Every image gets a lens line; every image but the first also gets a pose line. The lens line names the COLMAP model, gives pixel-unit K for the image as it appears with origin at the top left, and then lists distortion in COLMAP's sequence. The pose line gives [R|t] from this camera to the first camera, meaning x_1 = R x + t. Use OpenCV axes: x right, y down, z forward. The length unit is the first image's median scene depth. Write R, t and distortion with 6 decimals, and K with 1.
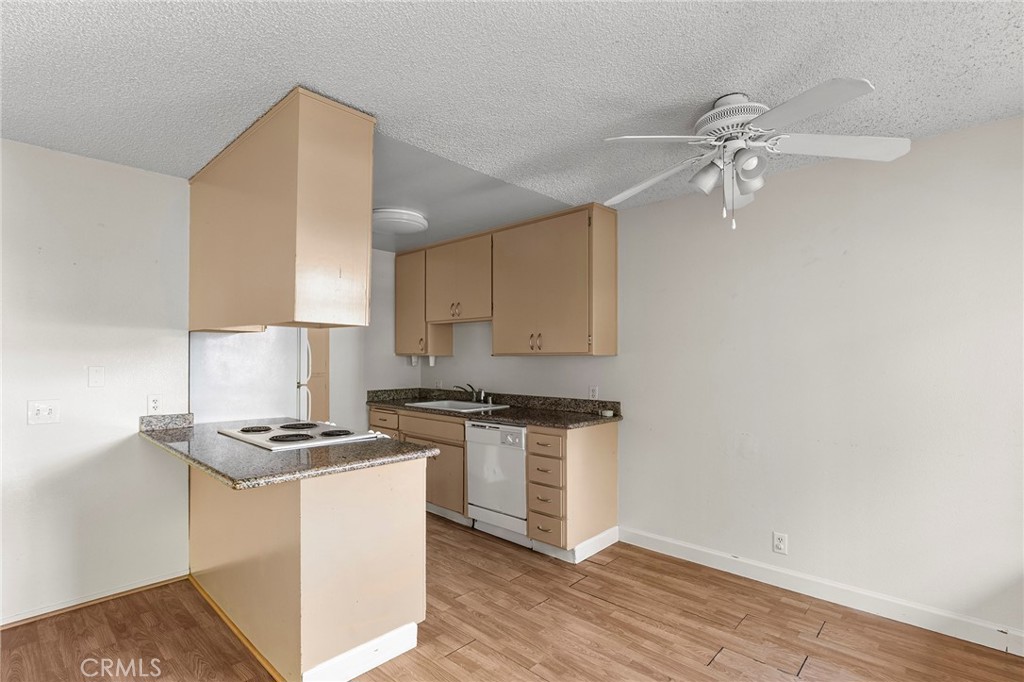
lens RADIAL K [[486.7, 0, 504.4], [0, 486.7, 357.6], [0, 0, 1]] dist [-0.006316, 0.001215]
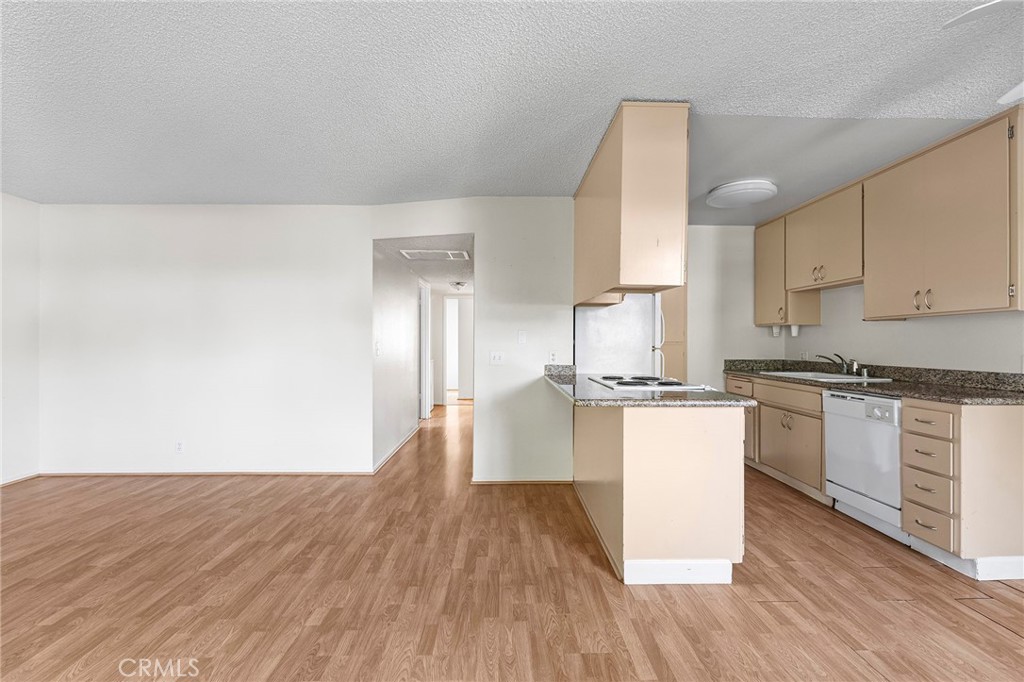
lens RADIAL K [[445.5, 0, 515.6], [0, 445.5, 341.8], [0, 0, 1]] dist [-0.005041, 0.000661]
pose [[0.710550, 0.000183, -0.703646, 0.119746], [-0.000805, 1.000000, -0.000553, 0.045848], [0.703646, 0.000959, 0.710550, -0.019259]]
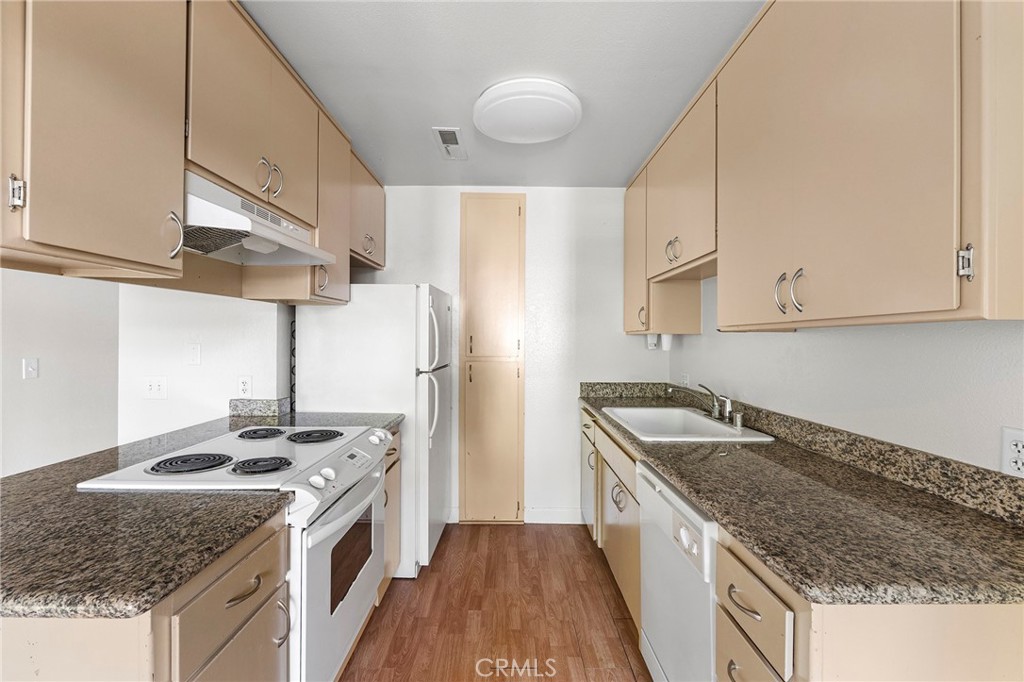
lens RADIAL K [[445.5, 0, 509.5], [0, 445.5, 341.9], [0, 0, 1]] dist [-0.005041, 0.000661]
pose [[0.699815, 0.006773, -0.714292, 0.184904], [-0.004311, 0.999977, 0.005259, 0.006796], [0.714311, -0.000601, 0.699828, 0.698114]]
